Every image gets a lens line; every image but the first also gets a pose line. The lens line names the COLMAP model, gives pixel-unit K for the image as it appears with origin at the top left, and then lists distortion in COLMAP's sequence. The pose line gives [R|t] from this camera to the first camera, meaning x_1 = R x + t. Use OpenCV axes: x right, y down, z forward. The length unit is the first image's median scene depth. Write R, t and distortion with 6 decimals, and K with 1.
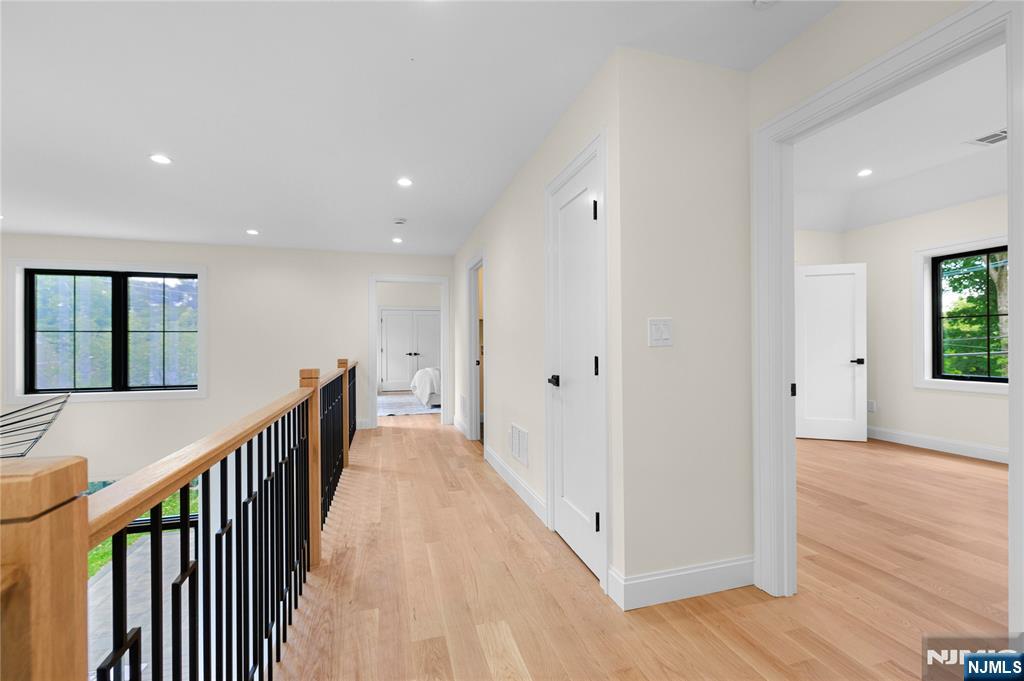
lens RADIAL K [[441.5, 0, 503.1], [0, 441.5, 340.1], [0, 0, 1]] dist [-0.003324, -0.000777]
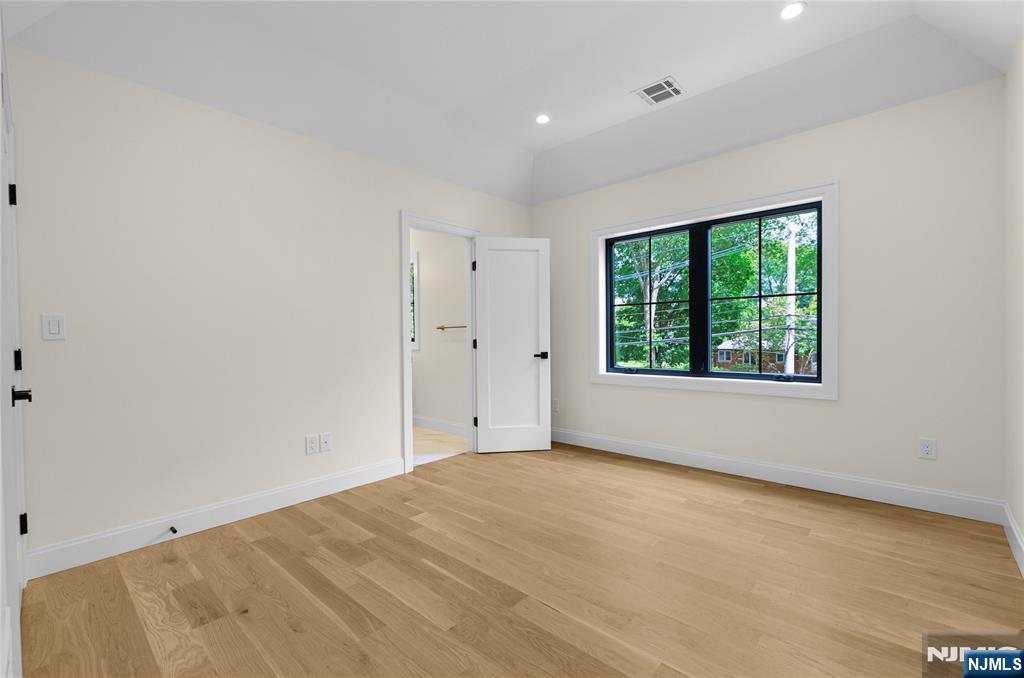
lens RADIAL K [[448.8, 0, 516.8], [0, 448.8, 340.1], [0, 0, 1]] dist [-0.007271, -0.000964]
pose [[0.840599, -0.006915, 0.541614, 0.288833], [-0.002485, 0.999859, 0.016623, 0.004294], [-0.541653, -0.015319, 0.840463, 0.292265]]
